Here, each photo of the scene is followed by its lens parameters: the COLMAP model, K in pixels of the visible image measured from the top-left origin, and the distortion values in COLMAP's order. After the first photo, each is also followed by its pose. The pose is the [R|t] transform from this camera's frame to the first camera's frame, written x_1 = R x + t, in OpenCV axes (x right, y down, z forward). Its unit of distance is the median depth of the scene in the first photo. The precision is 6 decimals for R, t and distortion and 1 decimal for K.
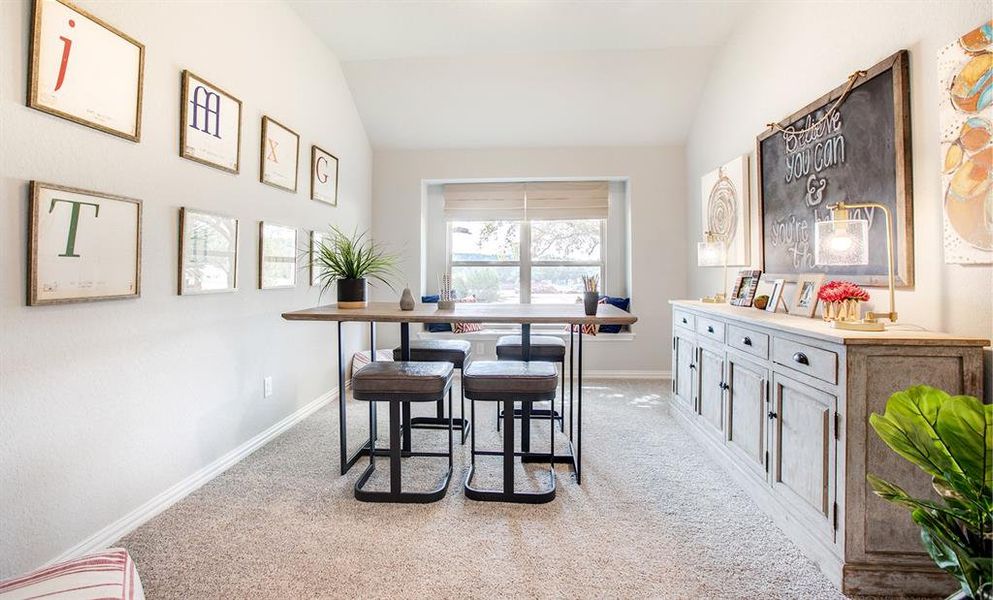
lens RADIAL K [[434.9, 0, 487.1], [0, 434.9, 265.8], [0, 0, 1]] dist [-0.018415, -0.000068]
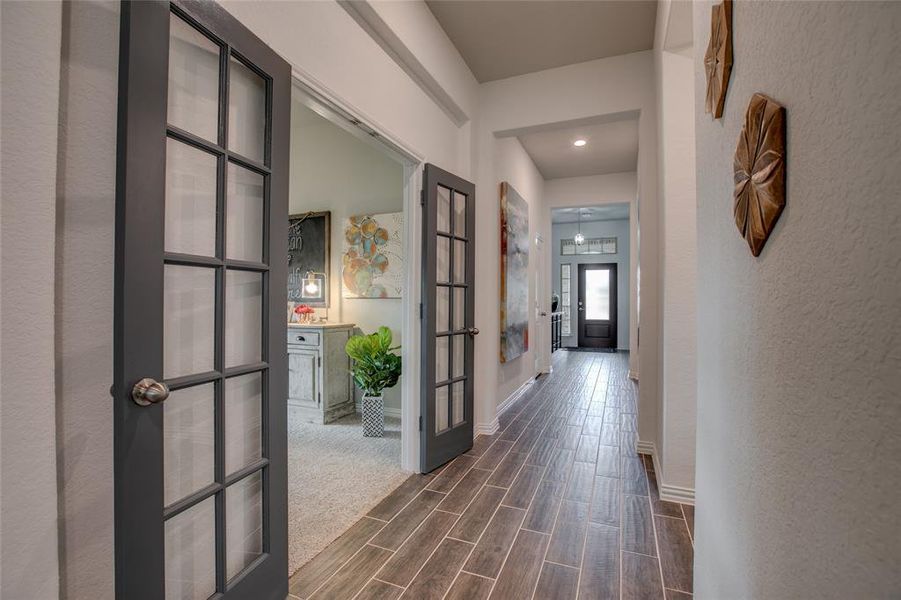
lens RADIAL K [[417.8, 0, 451.2], [0, 417.8, 299.1], [0, 0, 1]] dist [-0.003098, -0.000170]
pose [[0.279874, 0.009605, 0.959989, -1.255205], [-0.014572, 0.999877, -0.005756, 0.010198], [-0.959926, -0.012378, 0.279979, -0.399657]]
